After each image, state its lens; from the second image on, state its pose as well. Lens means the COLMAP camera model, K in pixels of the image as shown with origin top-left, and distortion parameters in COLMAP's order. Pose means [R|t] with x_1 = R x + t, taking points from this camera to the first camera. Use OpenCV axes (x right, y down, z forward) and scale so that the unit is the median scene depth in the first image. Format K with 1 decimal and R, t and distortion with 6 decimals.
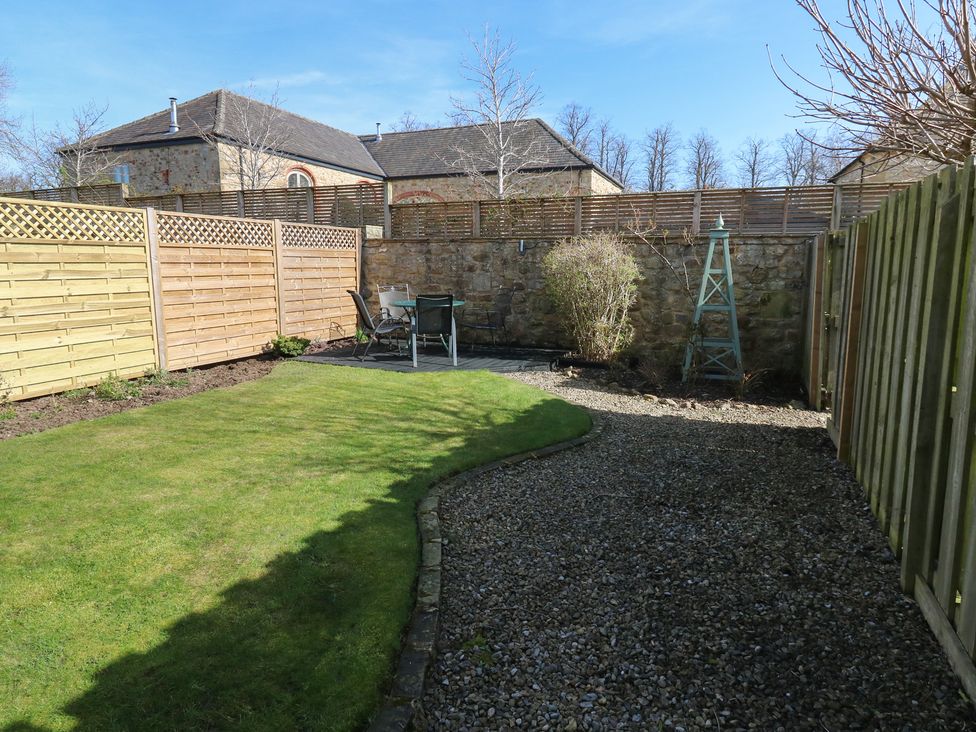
lens RADIAL K [[557.0, 0, 490.4], [0, 557.0, 344.9], [0, 0, 1]] dist [-0.002176, -0.002786]
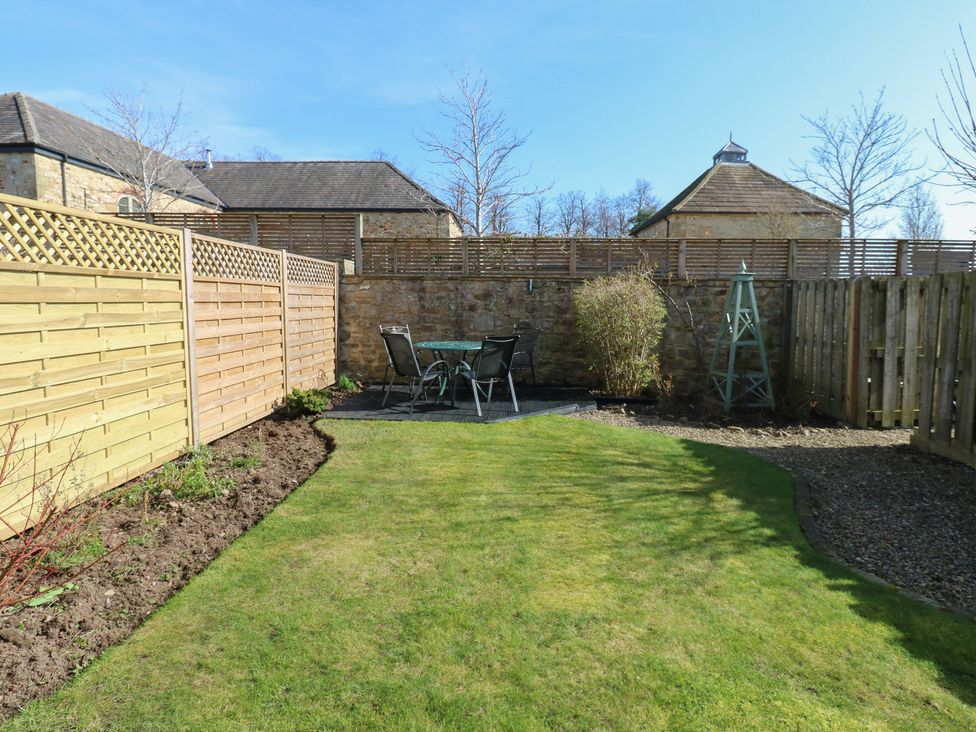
lens RADIAL K [[524.9, 0, 491.9], [0, 524.9, 354.1], [0, 0, 1]] dist [-0.000754, -0.012765]
pose [[0.934573, -0.033083, 0.354230, -0.406722], [0.048227, 0.998257, -0.034008, -0.030142], [-0.352488, 0.048867, 0.934540, 0.178392]]
